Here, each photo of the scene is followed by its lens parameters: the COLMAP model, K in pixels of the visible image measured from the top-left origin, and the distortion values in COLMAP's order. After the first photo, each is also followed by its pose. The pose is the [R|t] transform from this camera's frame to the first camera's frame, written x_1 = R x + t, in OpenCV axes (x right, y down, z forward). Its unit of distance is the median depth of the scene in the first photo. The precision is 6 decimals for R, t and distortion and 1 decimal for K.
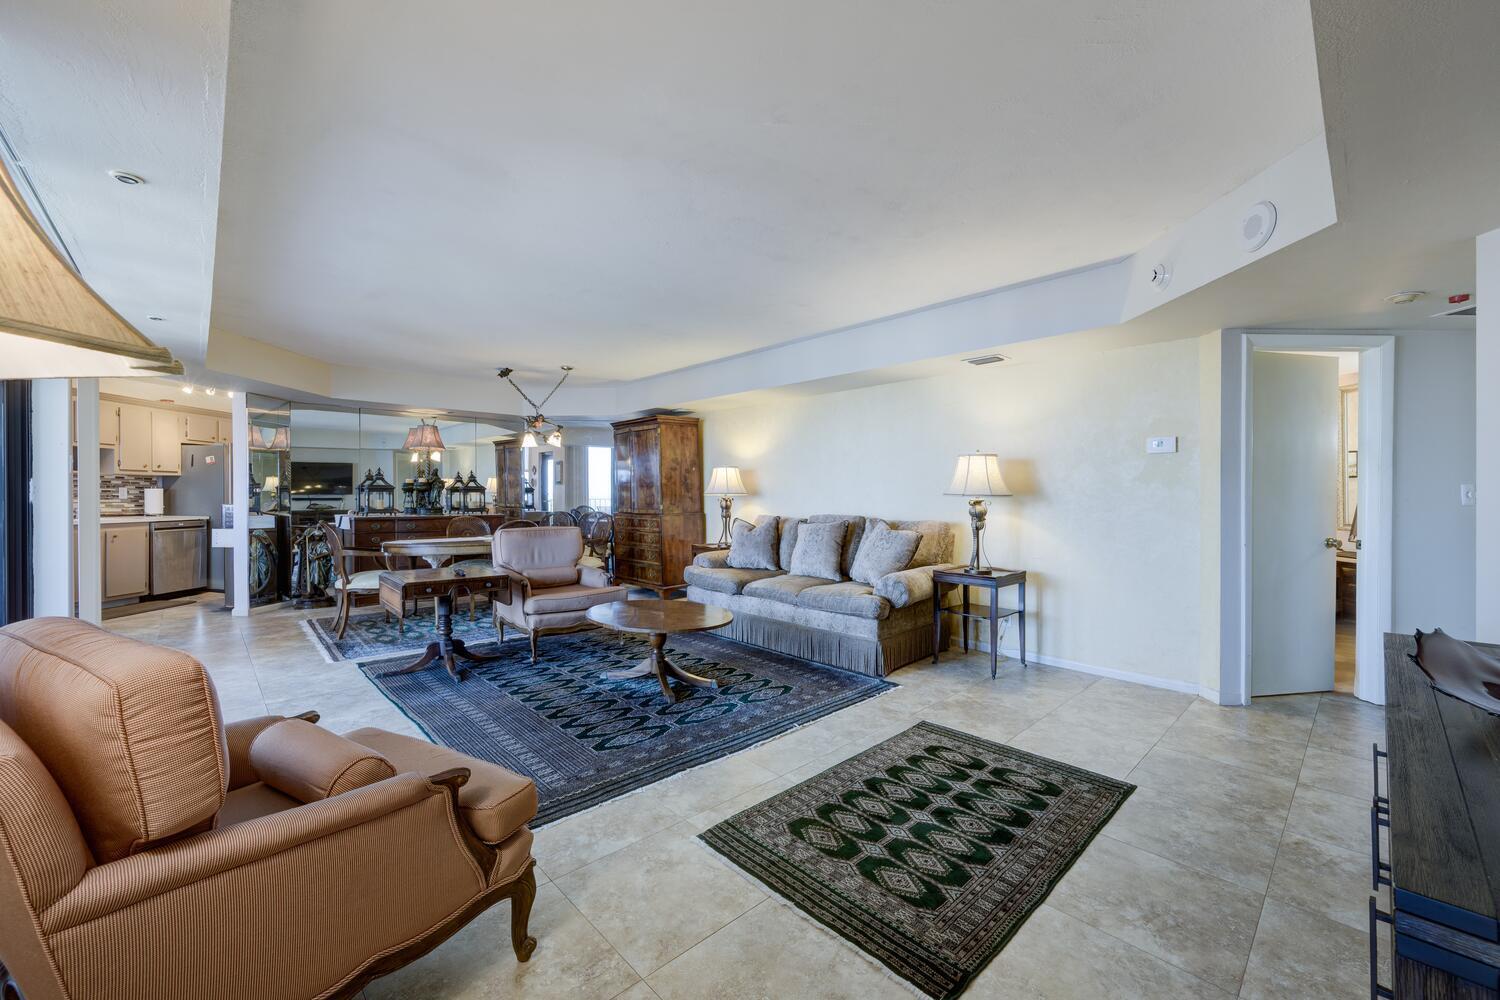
lens RADIAL K [[601.9, 0, 749.8], [0, 601.9, 495.1], [0, 0, 1]] dist [0.003140, 0.000001]
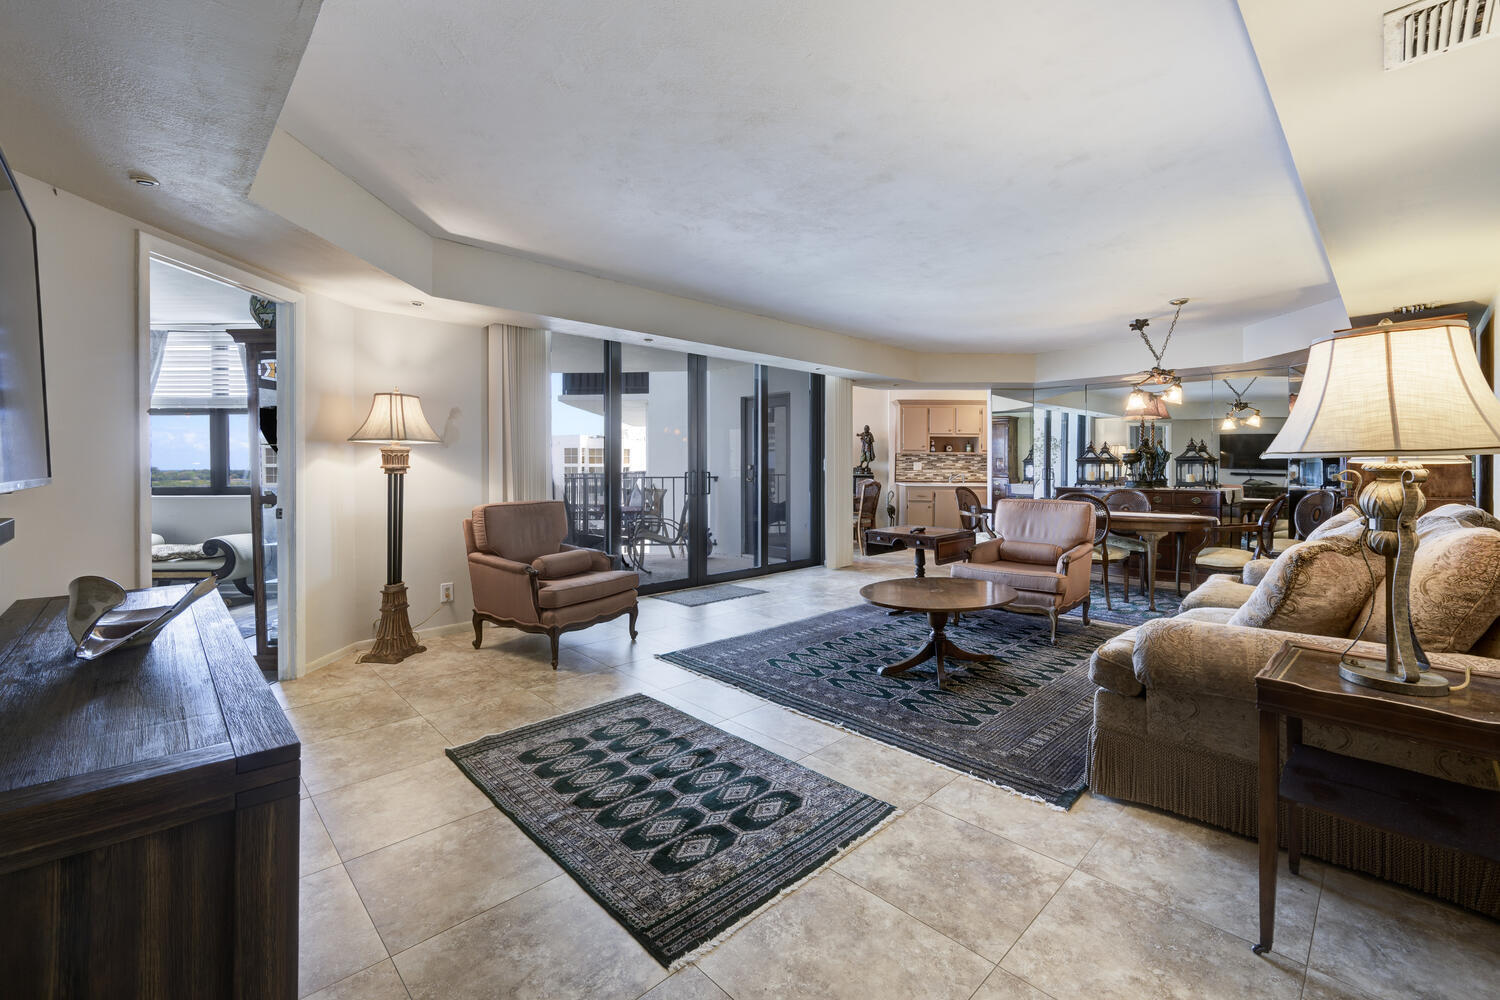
lens RADIAL K [[601.9, 0, 730.0], [0, 601.9, 476.3], [0, 0, 1]] dist [0.003140, 0.000001]
pose [[-0.001544, 0.007824, -0.999968, 1.061443], [0.001173, 0.999969, 0.007822, 0.015488], [0.999998, -0.001161, -0.001553, 0.935749]]
